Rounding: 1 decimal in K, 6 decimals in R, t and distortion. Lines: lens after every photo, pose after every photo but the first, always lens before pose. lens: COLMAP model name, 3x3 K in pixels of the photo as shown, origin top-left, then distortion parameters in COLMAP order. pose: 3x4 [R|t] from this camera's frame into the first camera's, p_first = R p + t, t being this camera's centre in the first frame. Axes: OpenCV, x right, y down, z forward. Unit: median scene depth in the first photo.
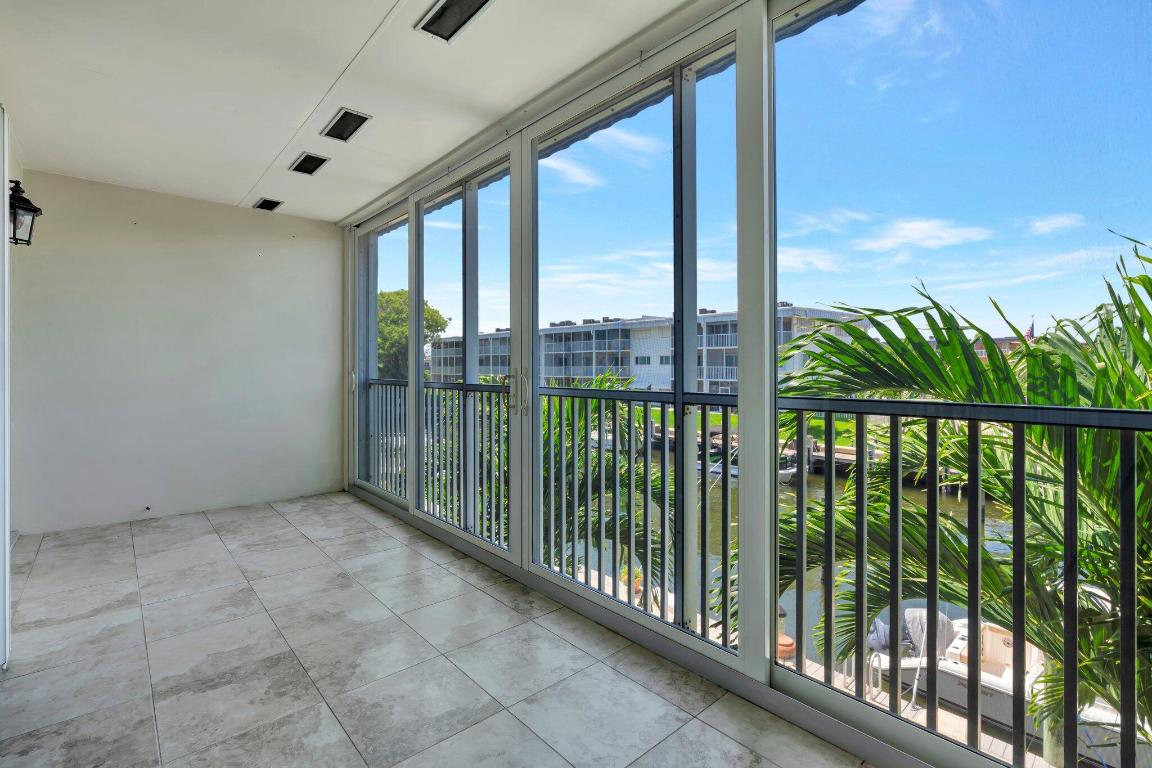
lens RADIAL K [[523.2, 0, 576.0], [0, 523.2, 384.0], [0, 0, 1]] dist [0.000765, 0.000097]
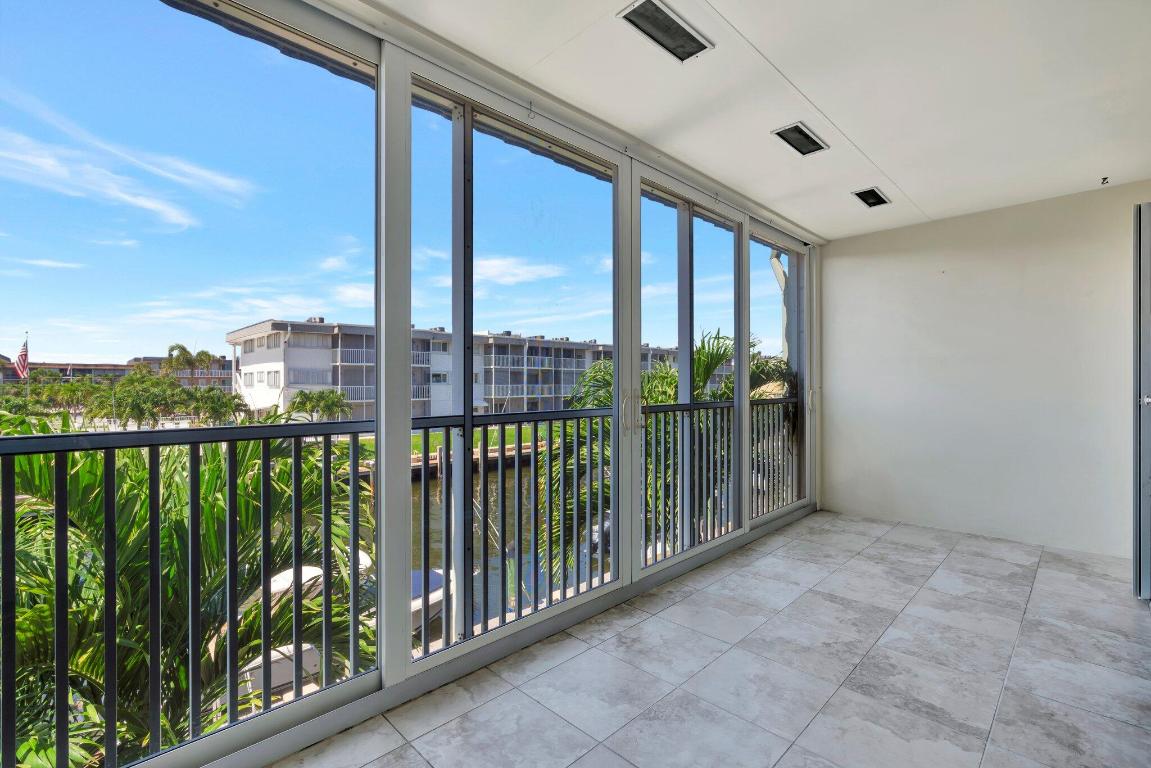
lens RADIAL K [[512.8, 0, 575.5], [0, 512.8, 384.0], [0, 0, 1]] dist [-0.042206, 0.000479]
pose [[-0.053269, 0.025104, 0.998265, -1.088122], [0.054342, 0.998275, -0.022204, -0.008910], [-0.997101, 0.053065, -0.054541, 1.158645]]
